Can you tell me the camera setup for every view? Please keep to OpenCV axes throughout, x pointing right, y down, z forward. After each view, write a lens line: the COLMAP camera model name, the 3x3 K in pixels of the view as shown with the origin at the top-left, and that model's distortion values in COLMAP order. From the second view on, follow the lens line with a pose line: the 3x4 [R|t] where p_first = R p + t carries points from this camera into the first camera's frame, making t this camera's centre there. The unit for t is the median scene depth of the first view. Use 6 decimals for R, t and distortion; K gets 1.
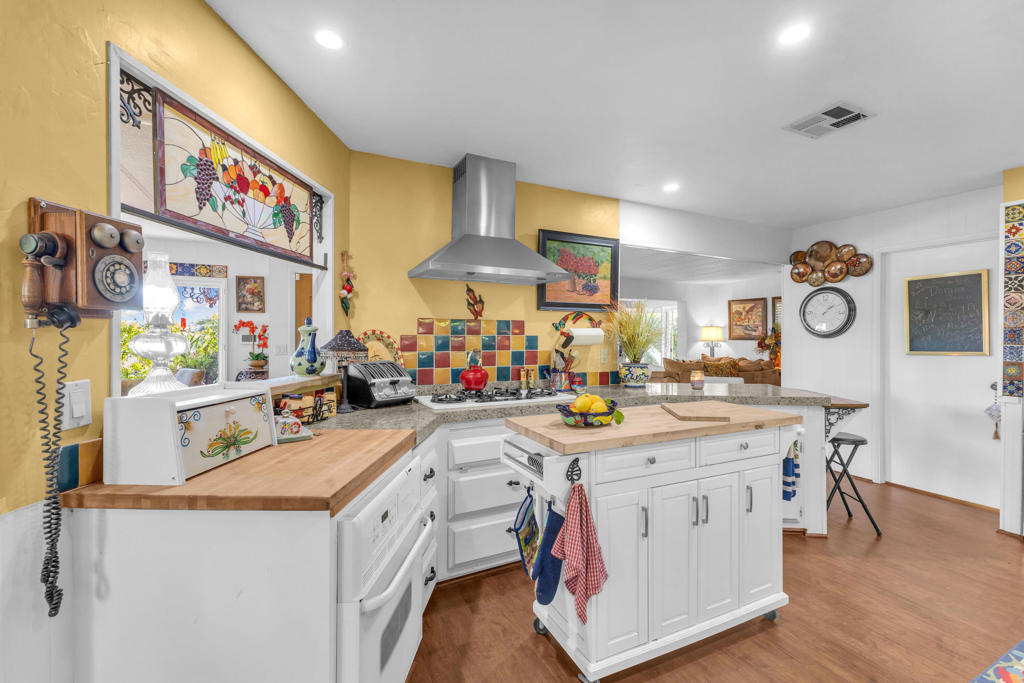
lens RADIAL K [[438.4, 0, 515.3], [0, 438.4, 340.4], [0, 0, 1]] dist [0.007454, -0.000500]
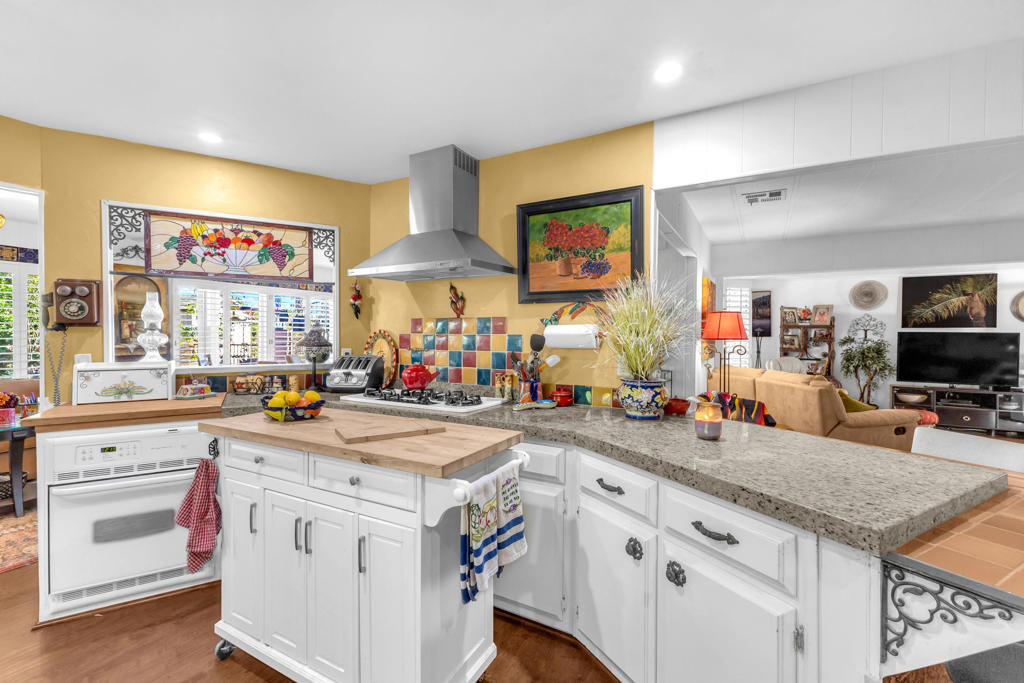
lens RADIAL K [[438.4, 0, 515.3], [0, 438.4, 340.4], [0, 0, 1]] dist [0.007454, -0.000500]
pose [[0.558732, 0.012332, -0.829257, 1.114457], [-0.009663, 0.999918, 0.008359, -0.010641], [0.829292, 0.003343, 0.558805, 0.809444]]
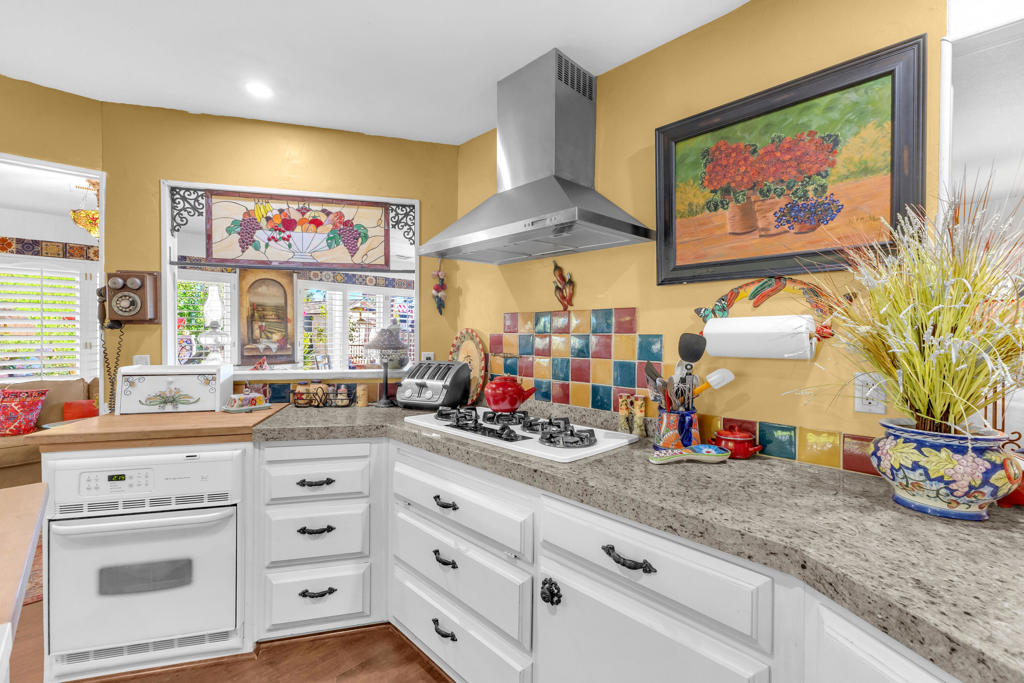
lens RADIAL K [[438.4, 0, 515.3], [0, 438.4, 340.4], [0, 0, 1]] dist [0.007454, -0.000500]
pose [[0.308714, 0.009800, -0.951104, 0.755563], [-0.014075, 0.999885, 0.005734, -0.006792], [0.951051, 0.011617, 0.308817, 1.029114]]
